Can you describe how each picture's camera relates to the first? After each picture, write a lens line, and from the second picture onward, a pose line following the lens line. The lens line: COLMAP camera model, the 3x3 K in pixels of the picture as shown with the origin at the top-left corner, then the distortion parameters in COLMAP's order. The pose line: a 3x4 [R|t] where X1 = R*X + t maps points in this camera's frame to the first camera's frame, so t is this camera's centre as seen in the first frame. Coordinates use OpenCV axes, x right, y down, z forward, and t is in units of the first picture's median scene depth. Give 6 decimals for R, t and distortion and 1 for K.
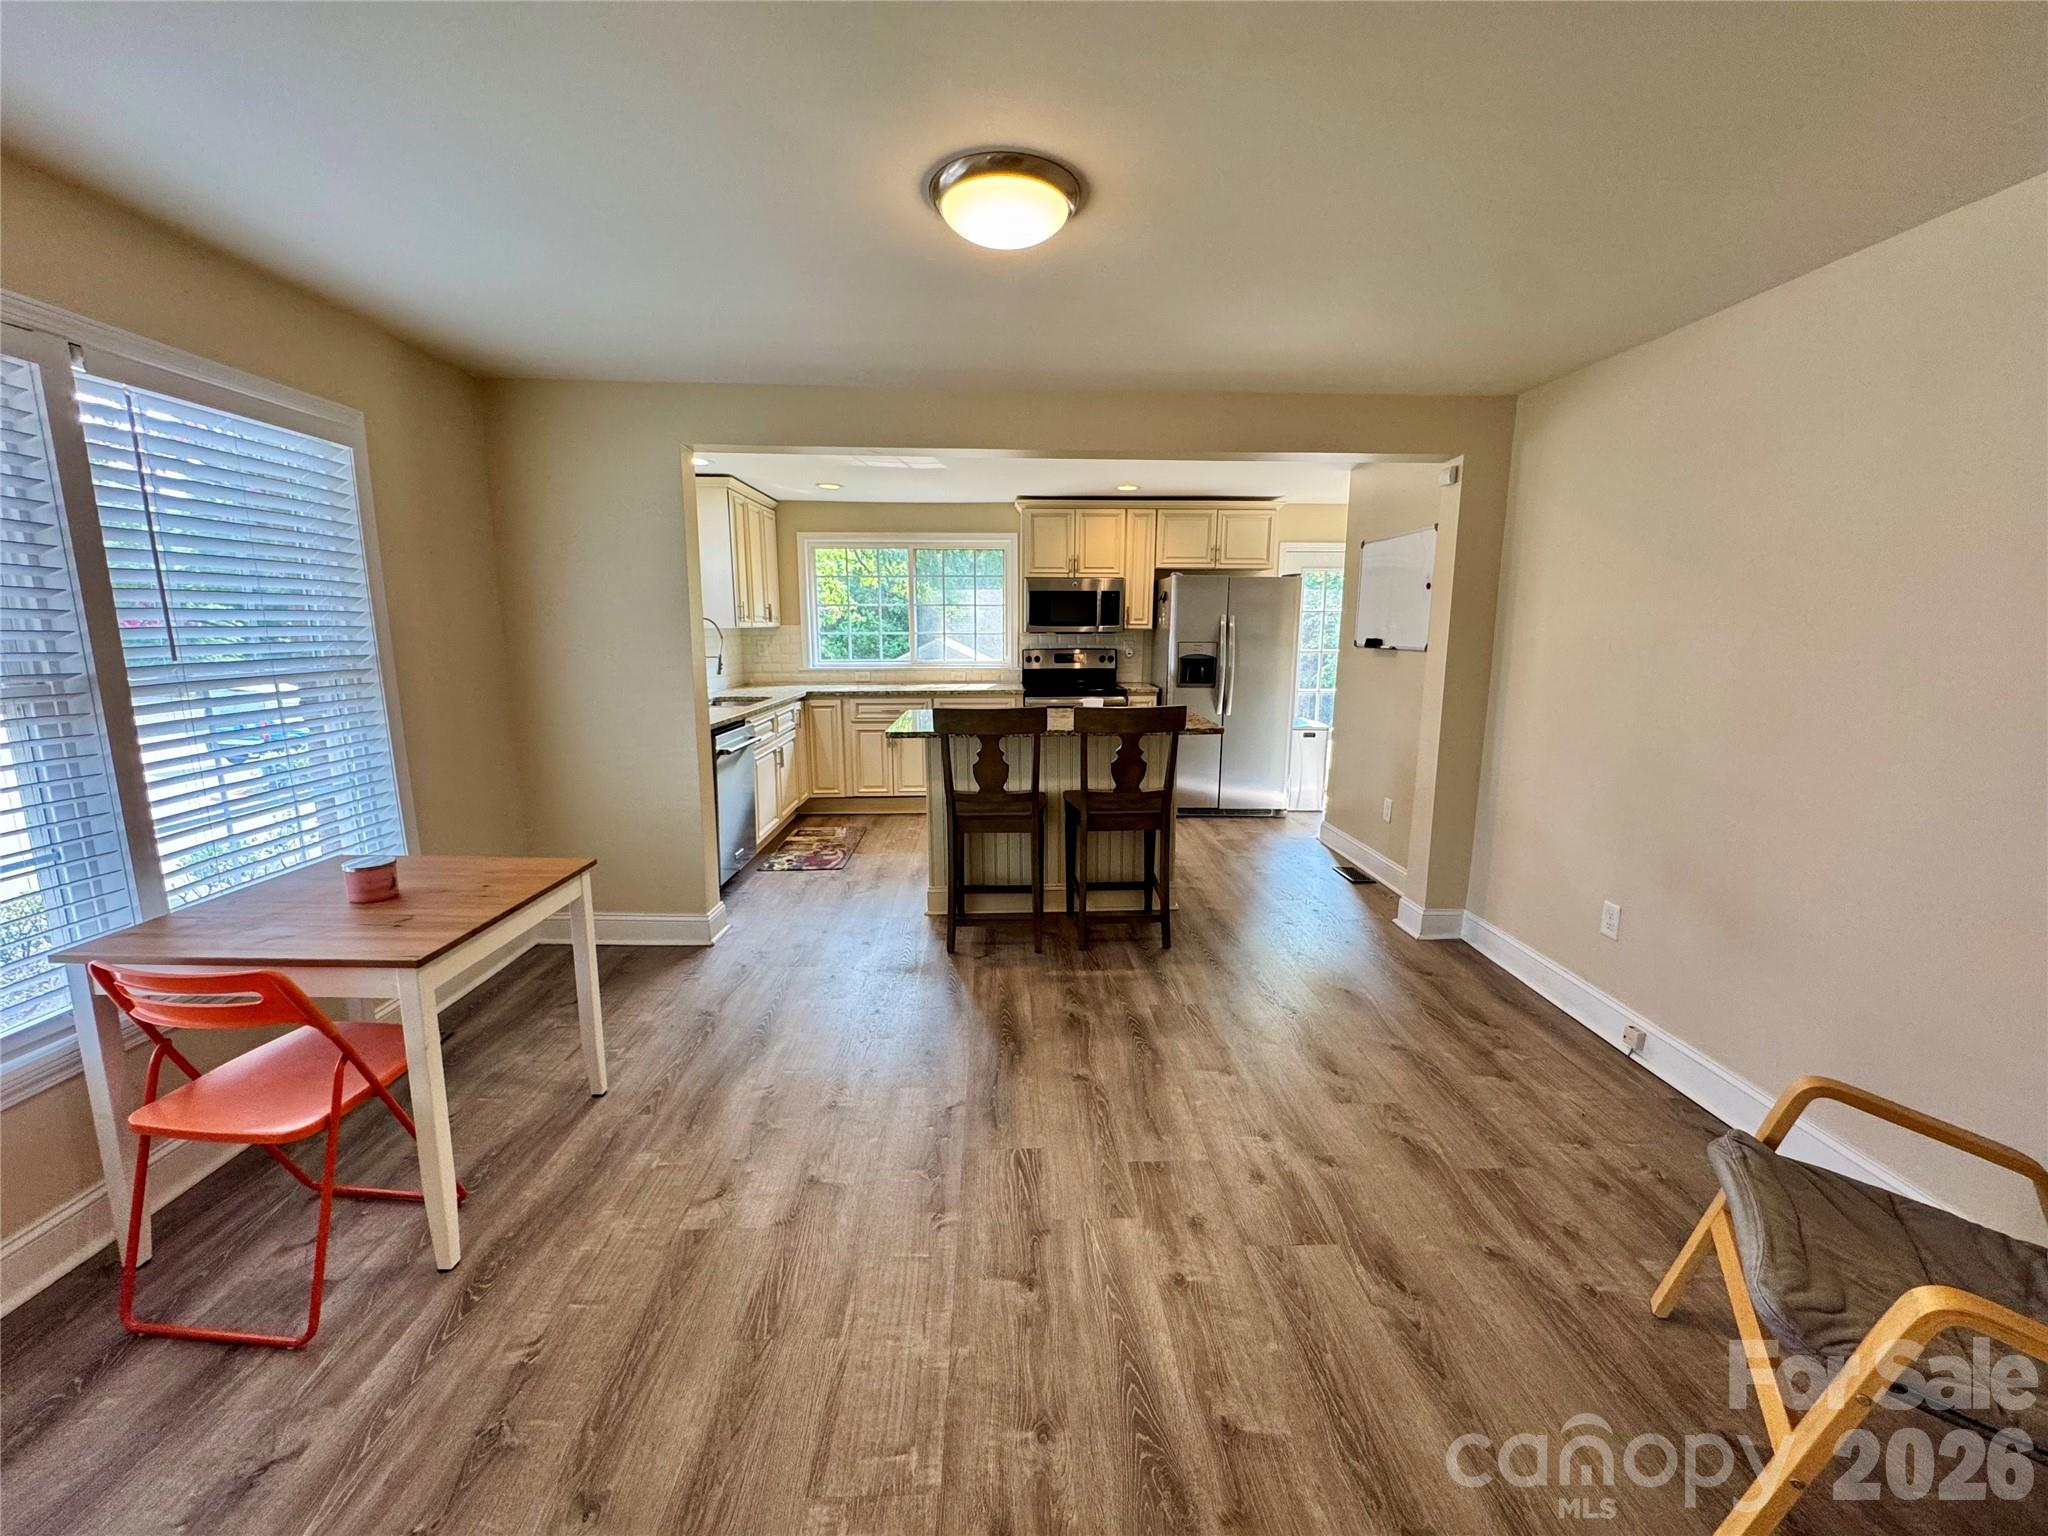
lens RADIAL K [[820.3, 0, 1025.5], [0, 820.3, 764.5], [0, 0, 1]] dist [-0.002895, 0.000122]
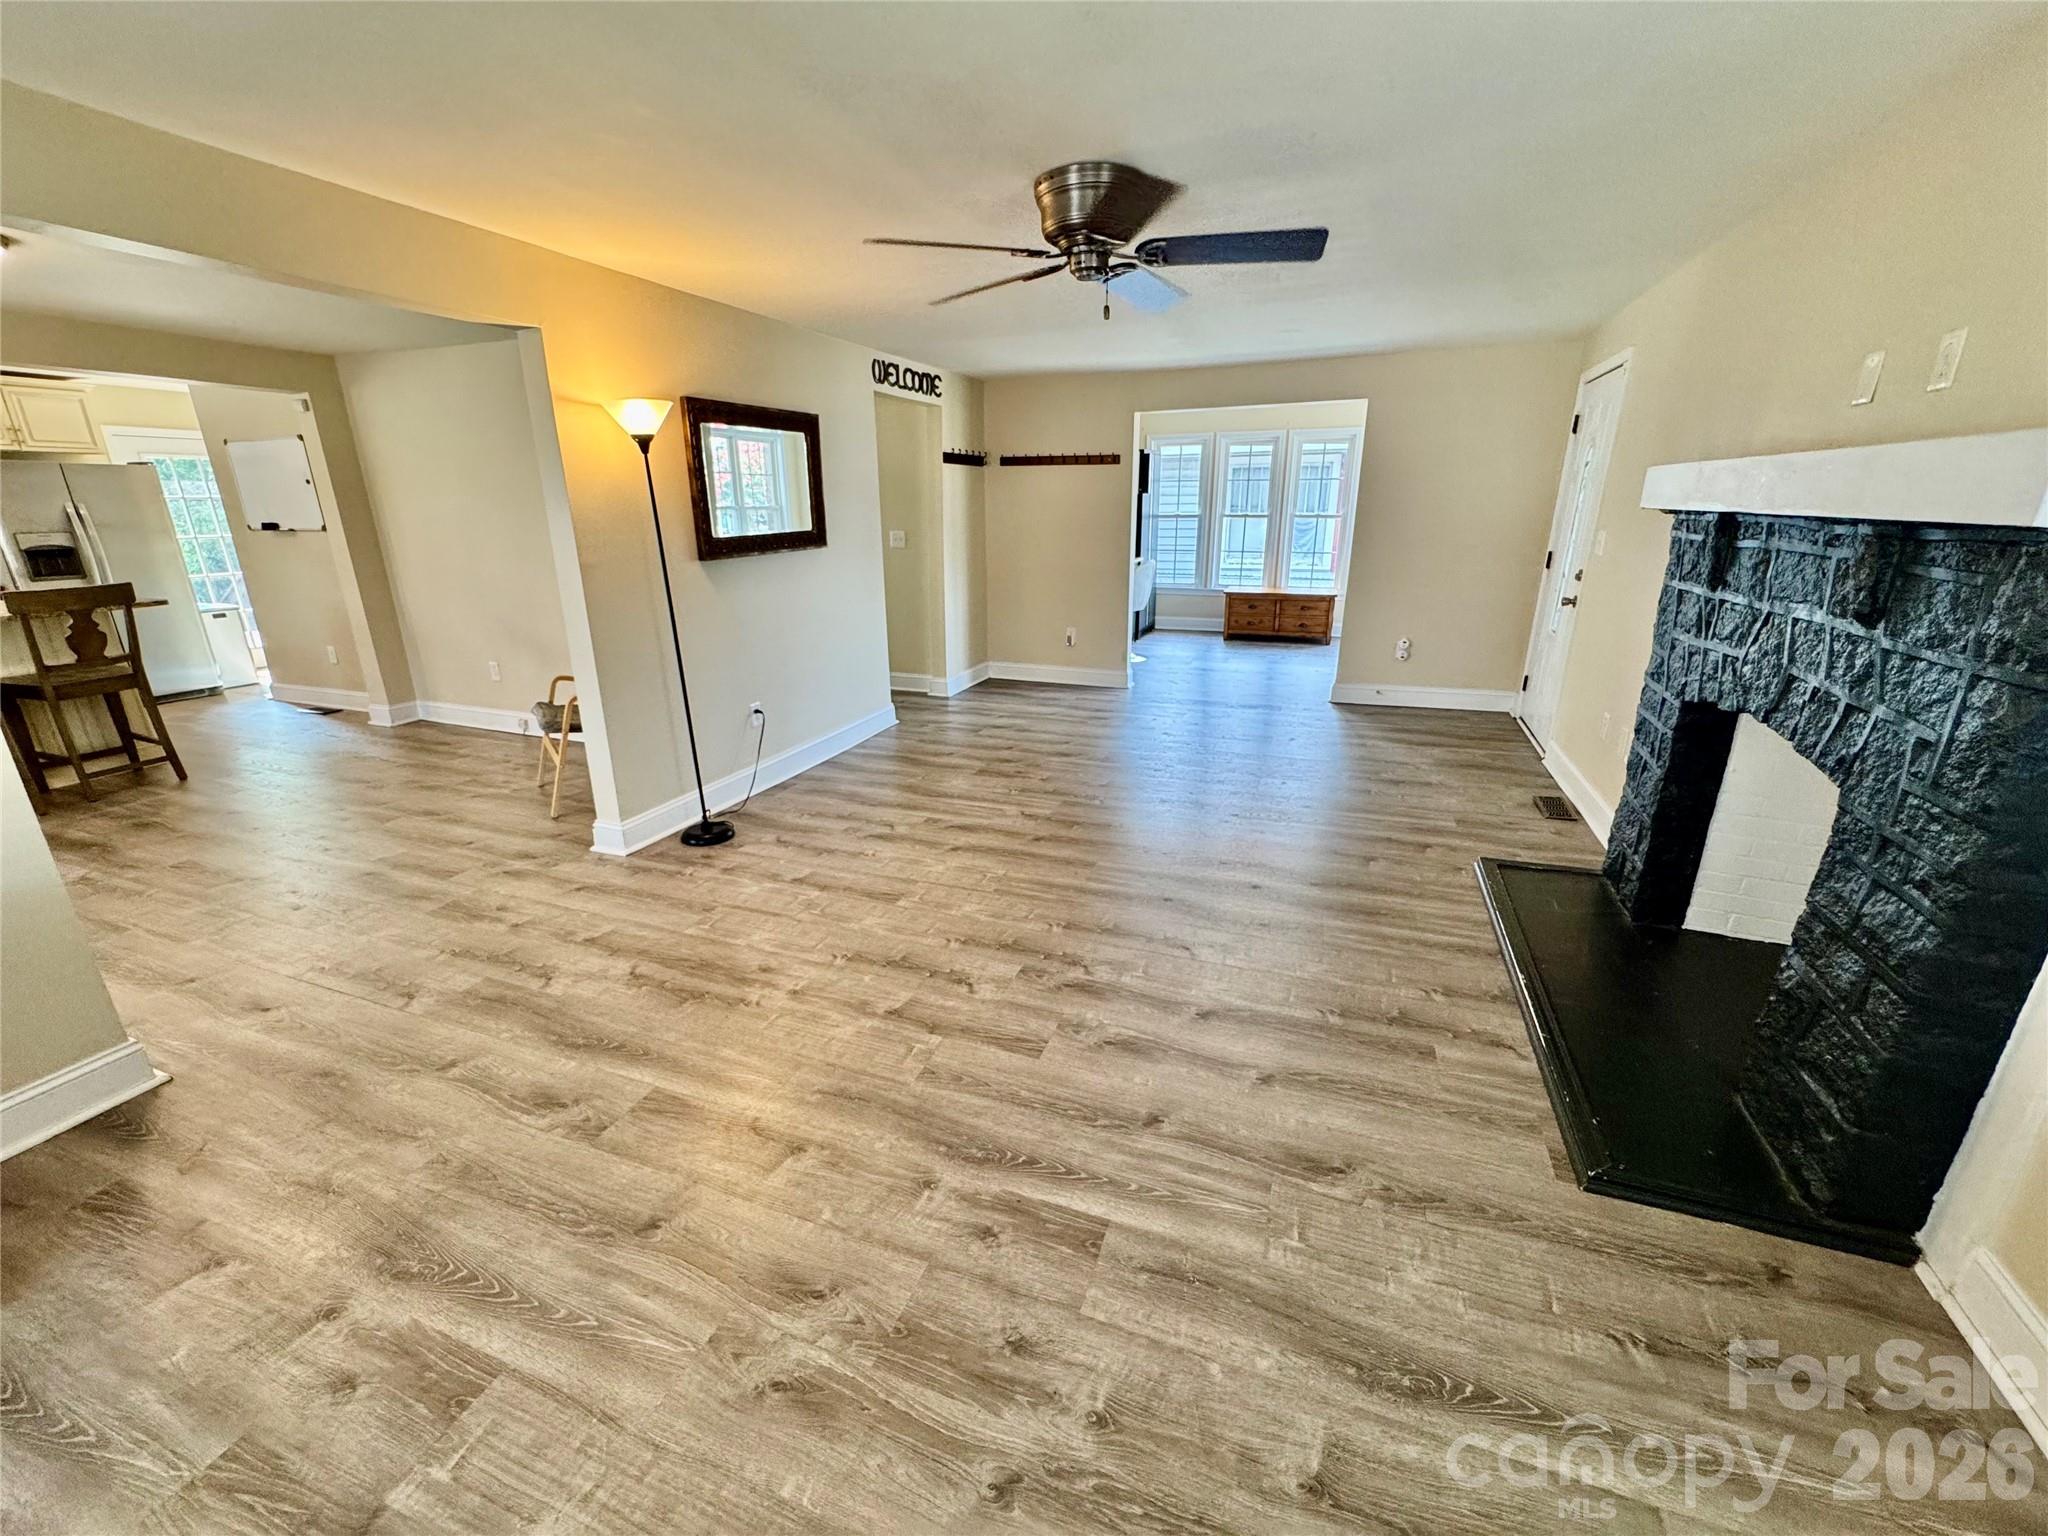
lens RADIAL K [[820.3, 0, 1017.0], [0, 820.3, 775.3], [0, 0, 1]] dist [-0.002895, 0.000122]
pose [[0.393351, -0.298915, 0.869439, -0.285111], [0.163627, 0.953335, 0.253731, 0.073481], [-0.904710, 0.042458, 0.423906, -0.476039]]
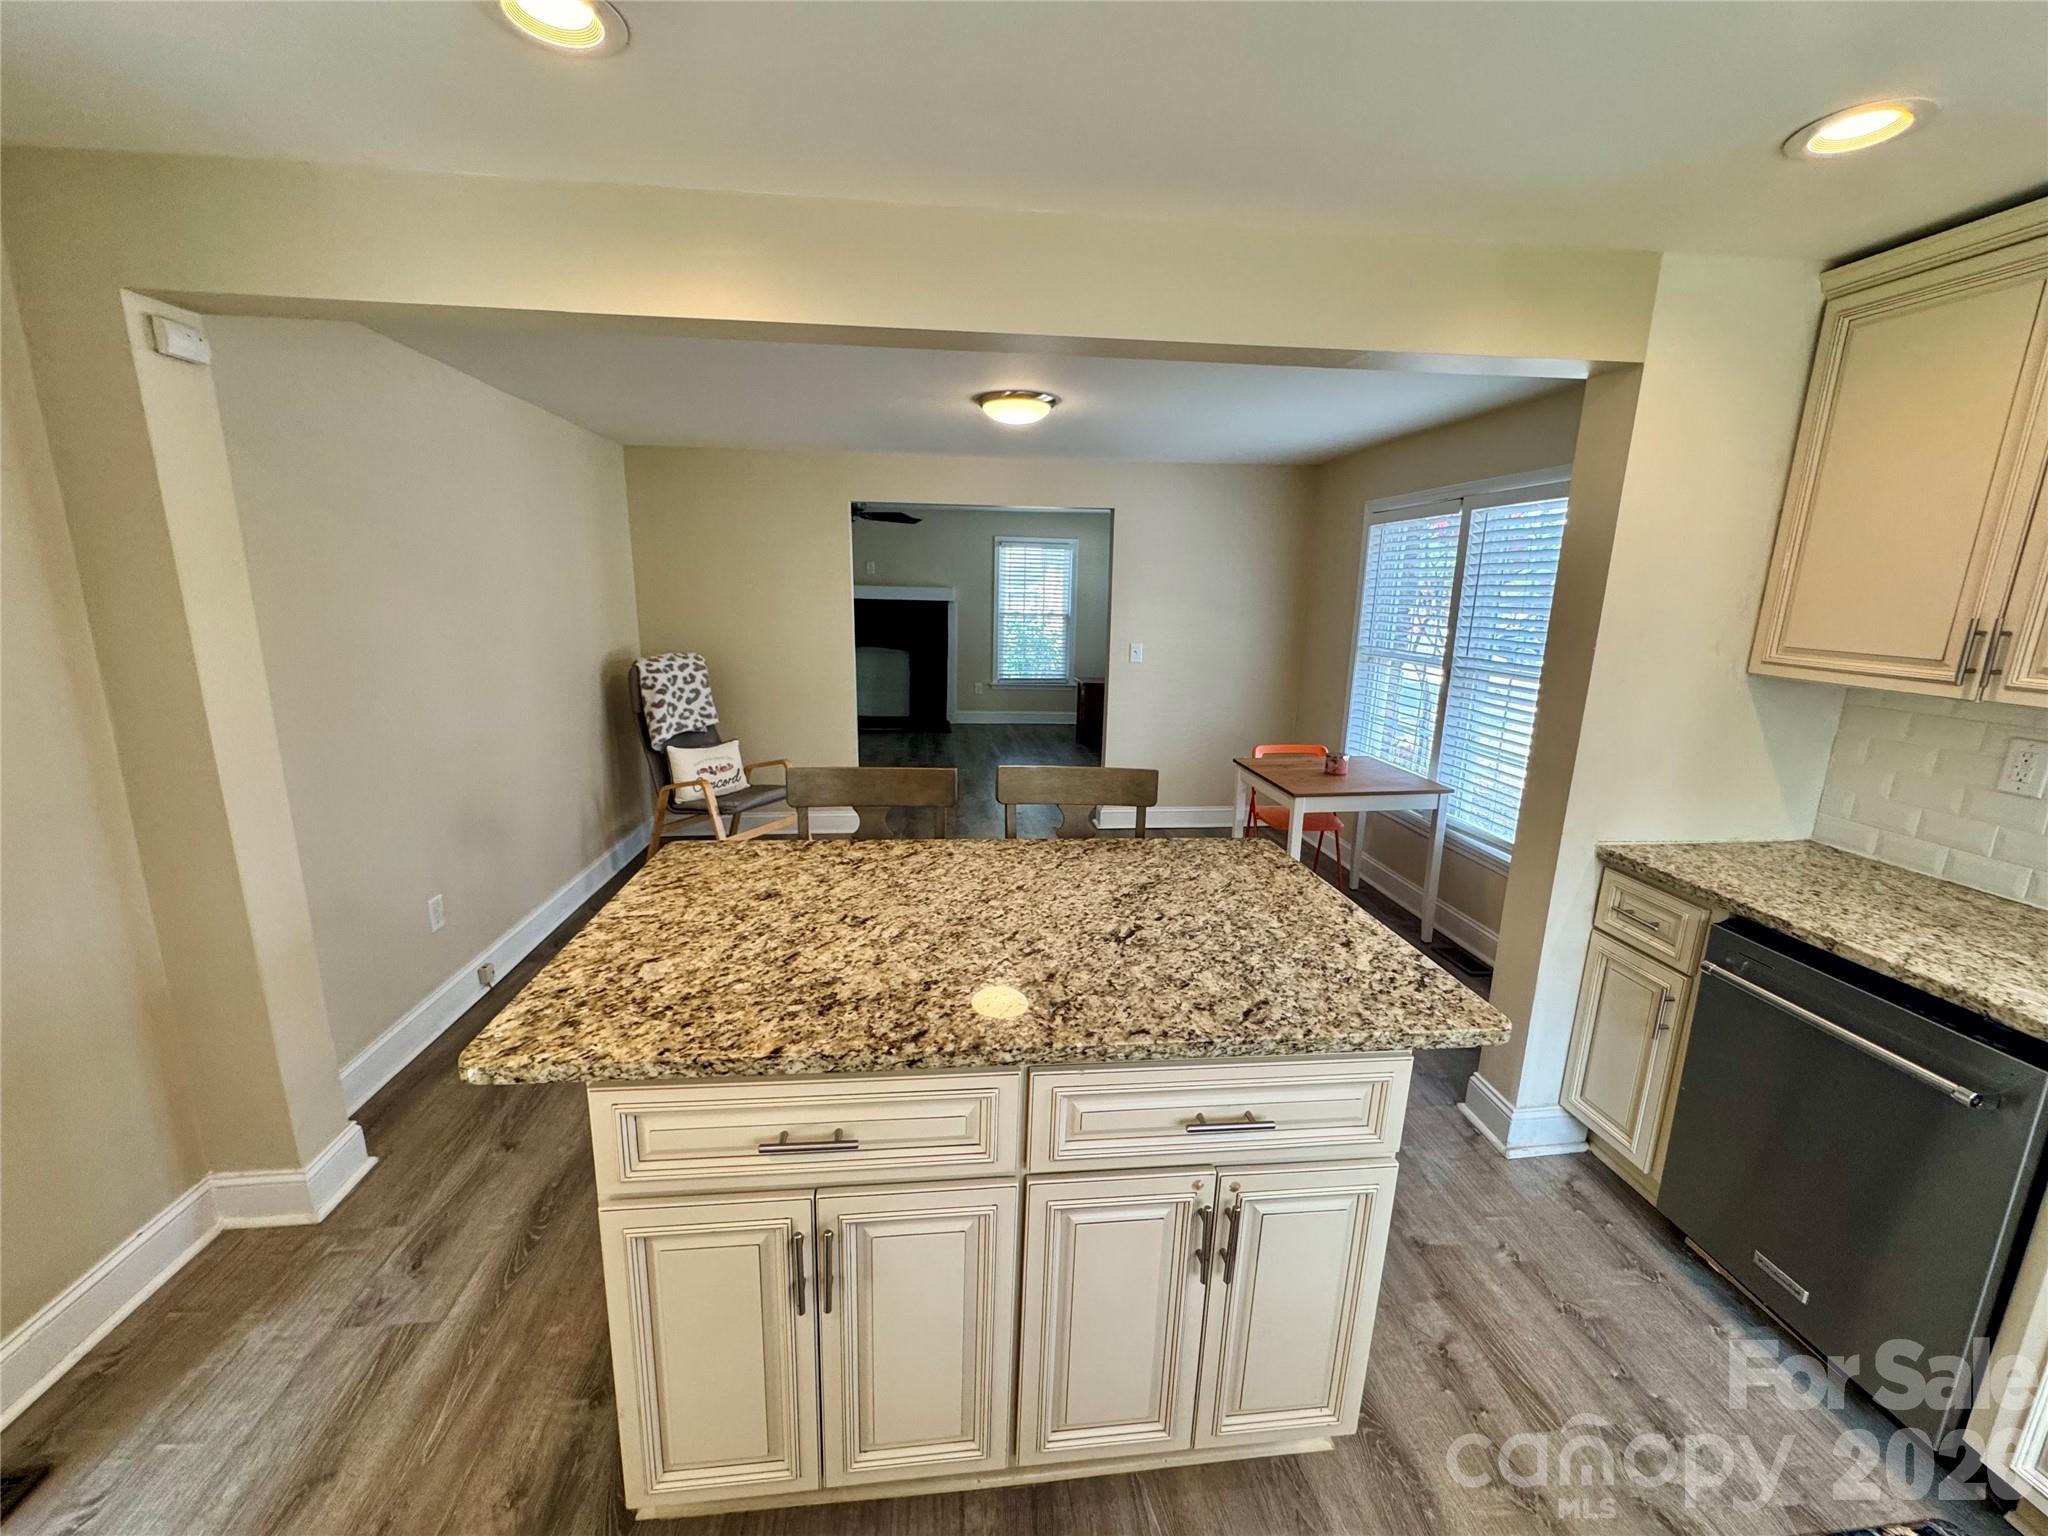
lens RADIAL K [[820.3, 0, 1022.3], [0, 820.3, 771.6], [0, 0, 1]] dist [-0.002895, 0.000122]
pose [[-0.996133, -0.003993, -0.087763, 0.039938], [-0.037229, 0.924021, 0.380524, -0.210926], [0.079575, 0.382320, -0.920597, 1.043254]]
